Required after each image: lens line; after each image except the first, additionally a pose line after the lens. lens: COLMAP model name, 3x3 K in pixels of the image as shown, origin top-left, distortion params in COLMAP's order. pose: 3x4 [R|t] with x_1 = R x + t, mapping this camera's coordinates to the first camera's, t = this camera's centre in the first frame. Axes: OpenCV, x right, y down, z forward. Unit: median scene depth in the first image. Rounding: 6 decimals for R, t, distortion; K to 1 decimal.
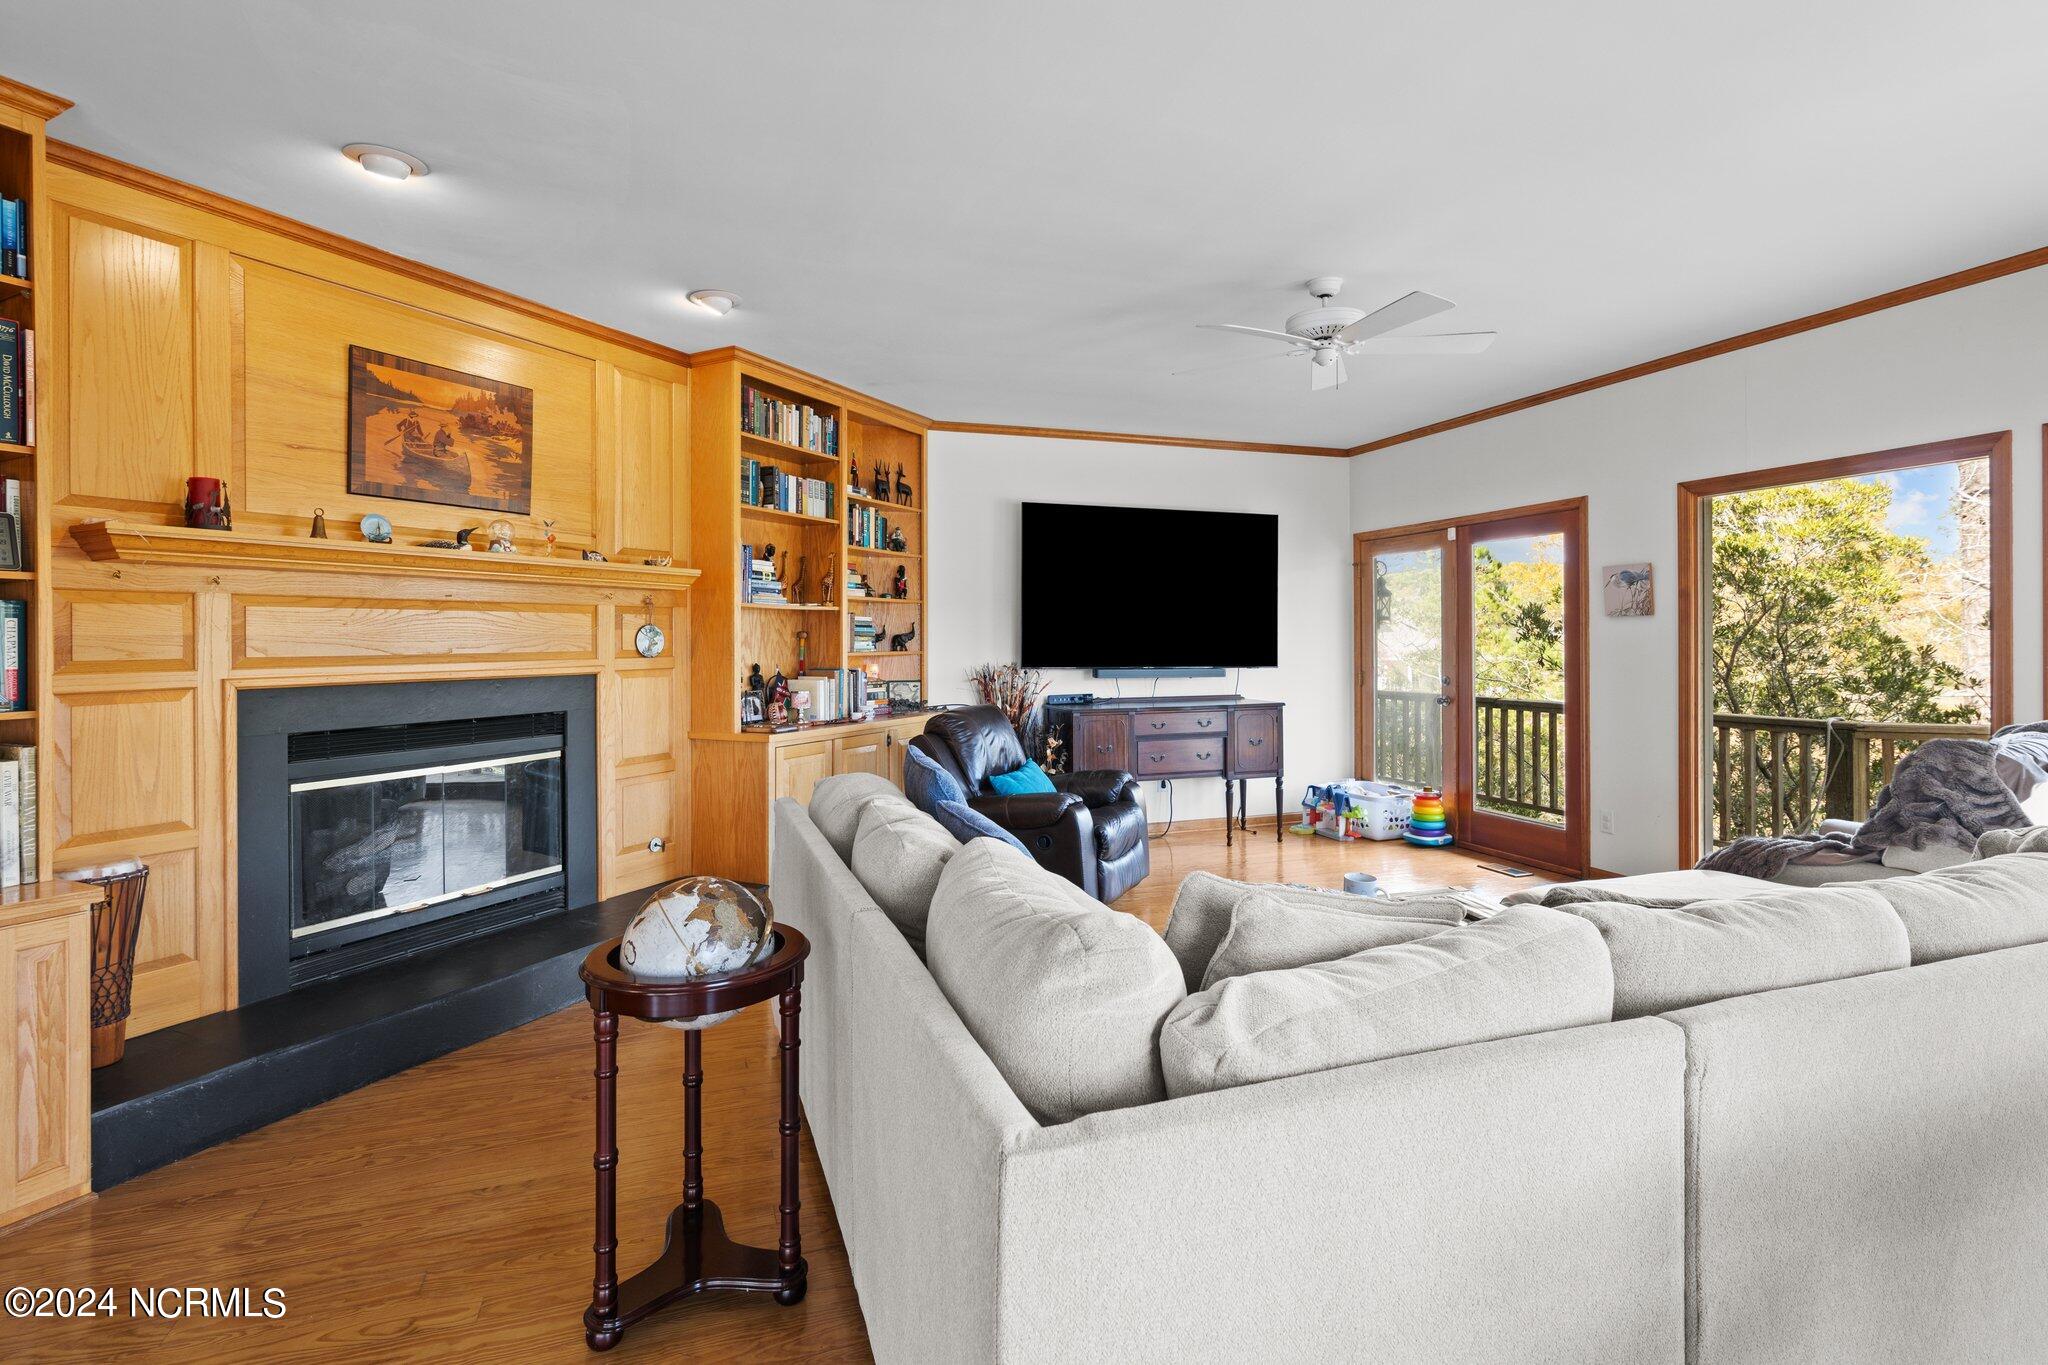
lens RADIAL K [[977.6, 0, 1022.4], [0, 977.6, 632.2], [0, 0, 1]] dist [0.000110, 0.000517]
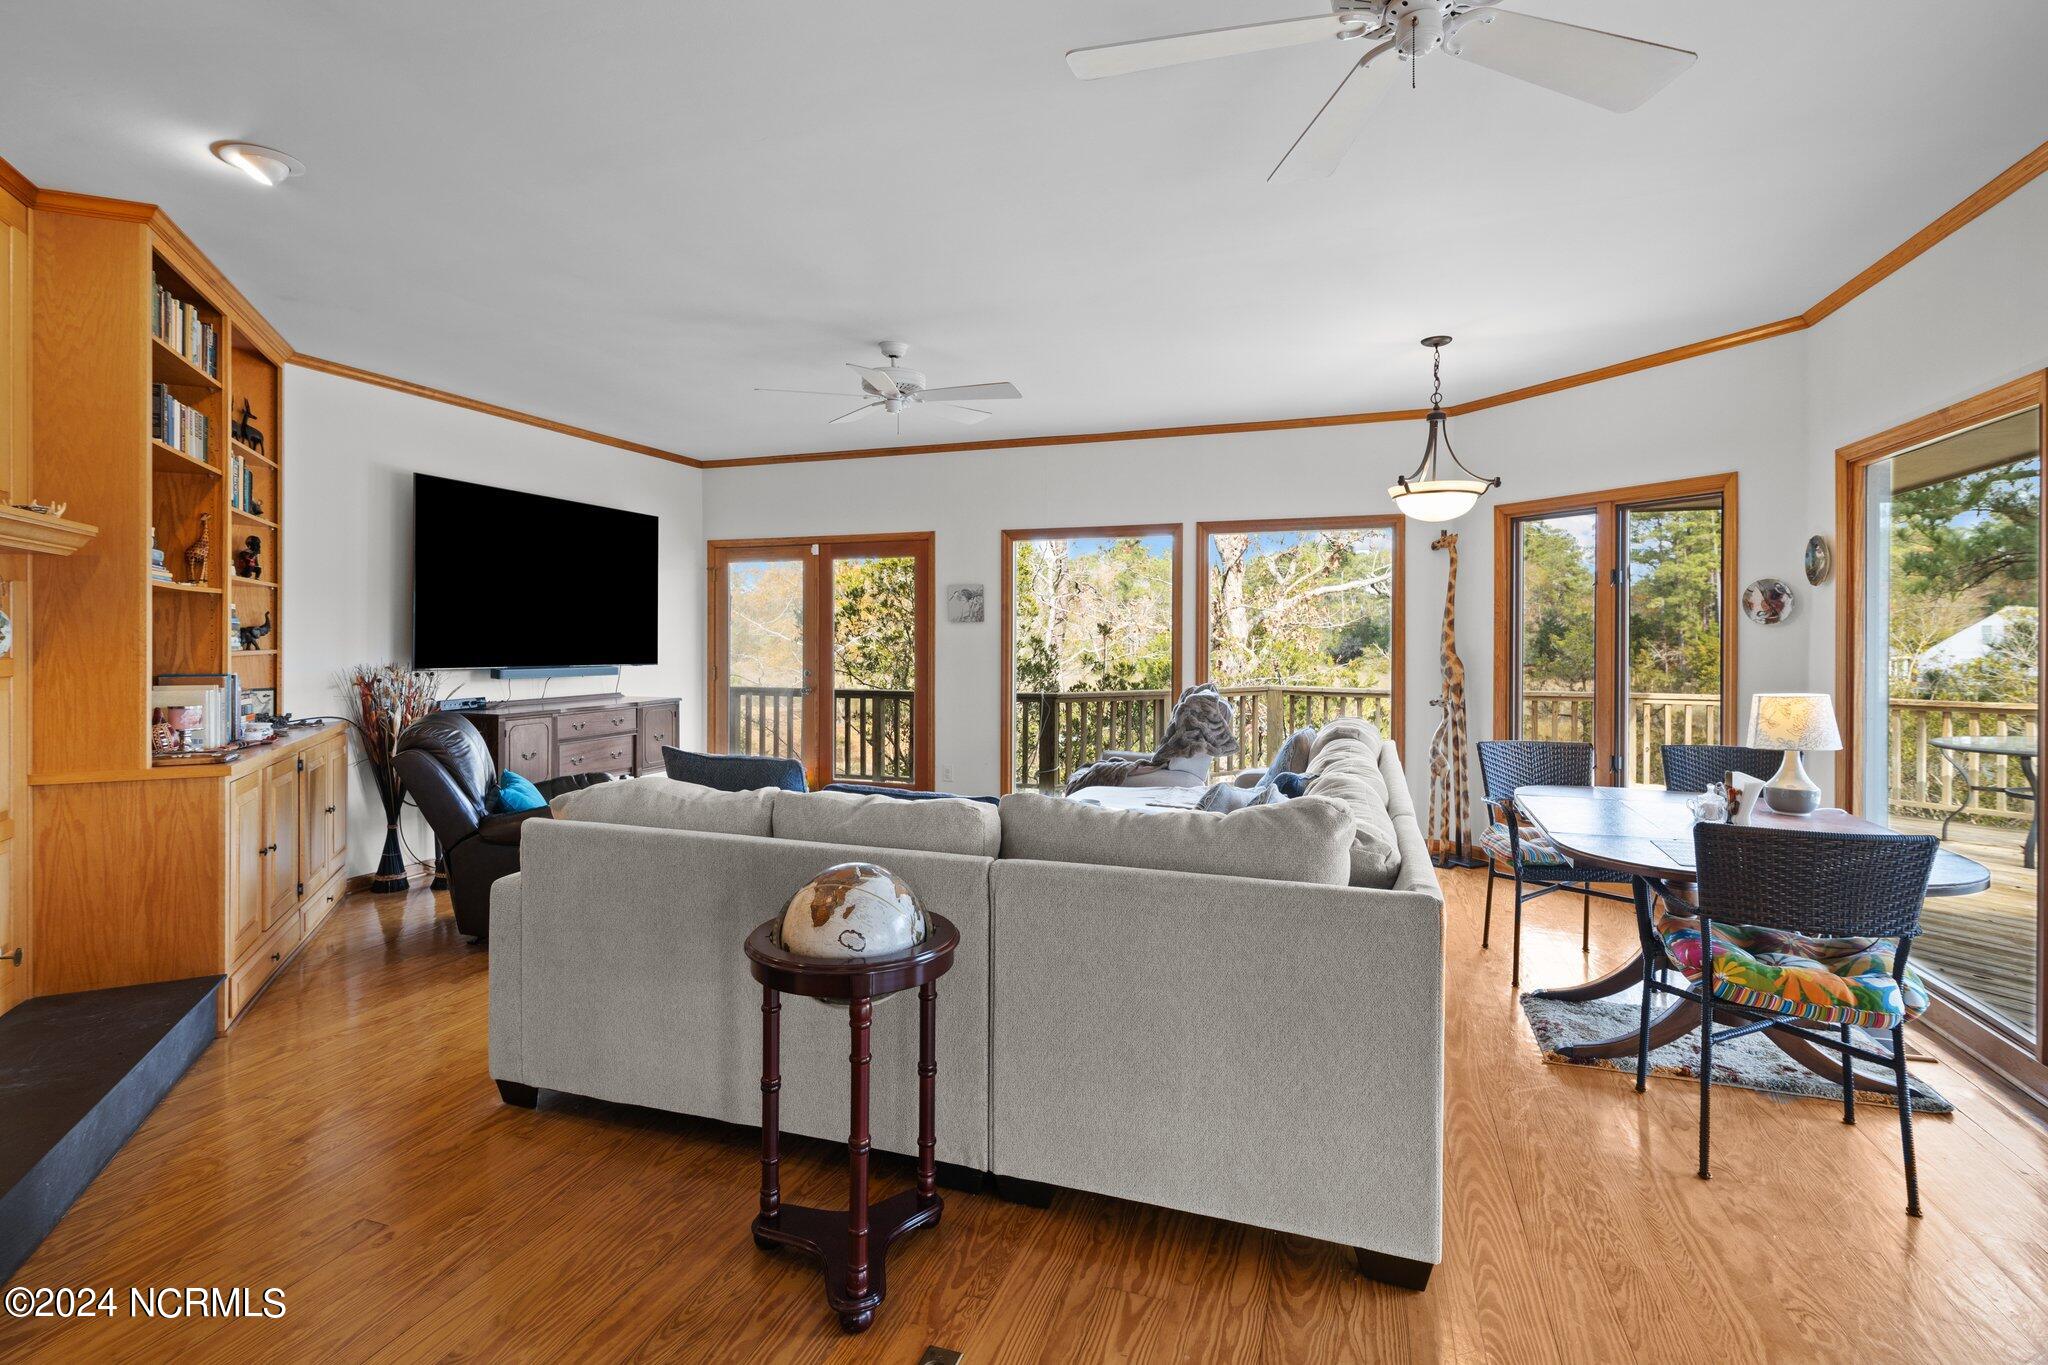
lens RADIAL K [[977.6, 0, 1022.4], [0, 977.6, 632.2], [0, 0, 1]] dist [0.000110, 0.000517]
pose [[0.623144, 0.011157, 0.782027, -0.362856], [-0.009504, 0.999932, -0.006693, 0.005536], [-0.782049, -0.003262, 0.623208, 0.073128]]
